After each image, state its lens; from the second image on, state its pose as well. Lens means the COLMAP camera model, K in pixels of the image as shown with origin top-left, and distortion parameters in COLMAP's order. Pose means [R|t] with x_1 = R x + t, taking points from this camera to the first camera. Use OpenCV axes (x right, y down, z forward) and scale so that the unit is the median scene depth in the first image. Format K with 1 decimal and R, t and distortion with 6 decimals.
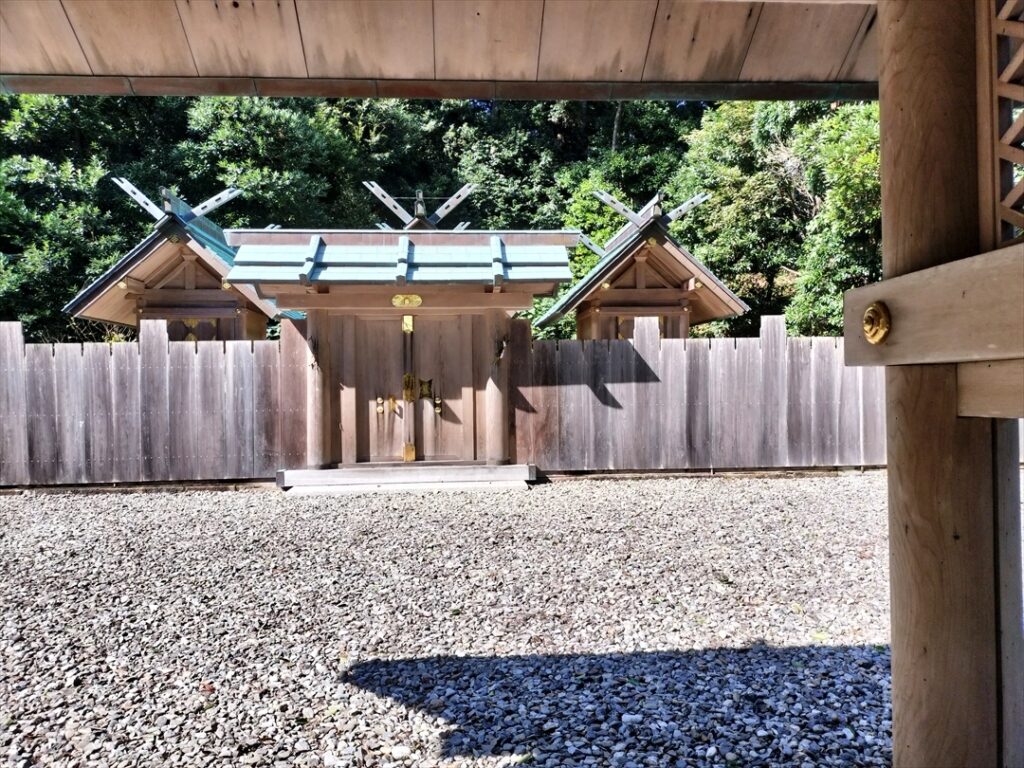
lens RADIAL K [[745.0, 0, 514.0], [0, 745.0, 382.5], [0, 0, 1]] dist [0.010746, 0.001113]
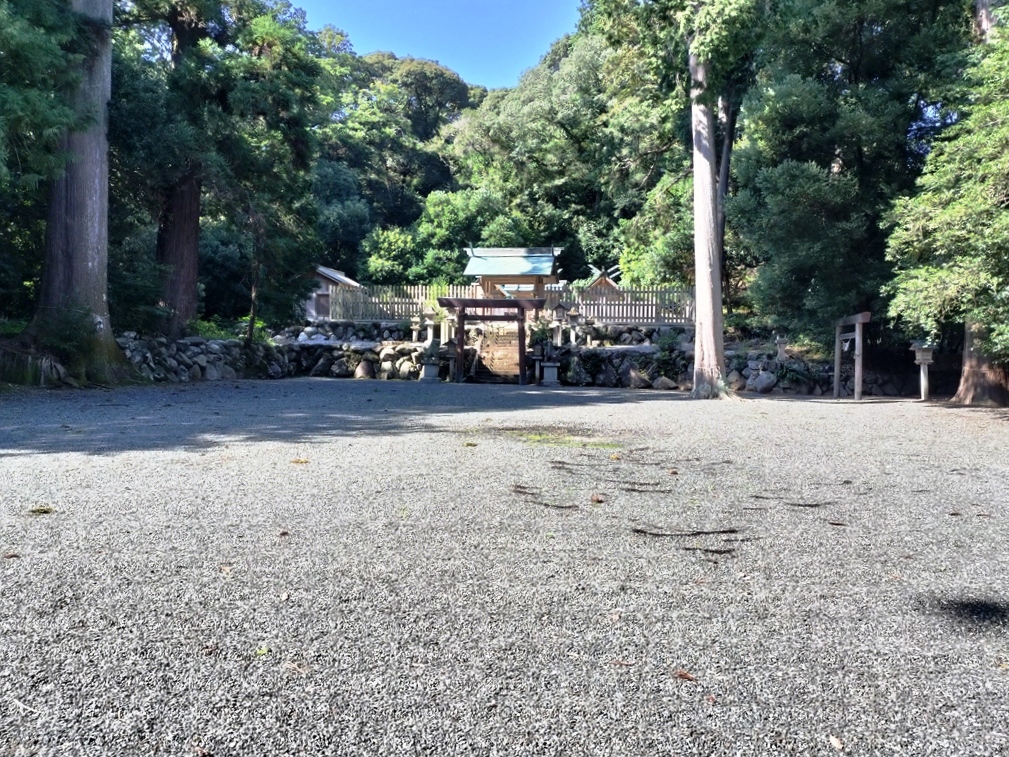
lens RADIAL K [[734.1, 0, 504.6], [0, 734.1, 378.2], [0, 0, 1]] dist [0.010746, 0.001113]
pose [[0.962438, 0.038623, -0.268742, 0.386531], [-0.033607, 0.999165, 0.023241, 0.136629], [0.269415, -0.013336, 0.962932, -1.465612]]
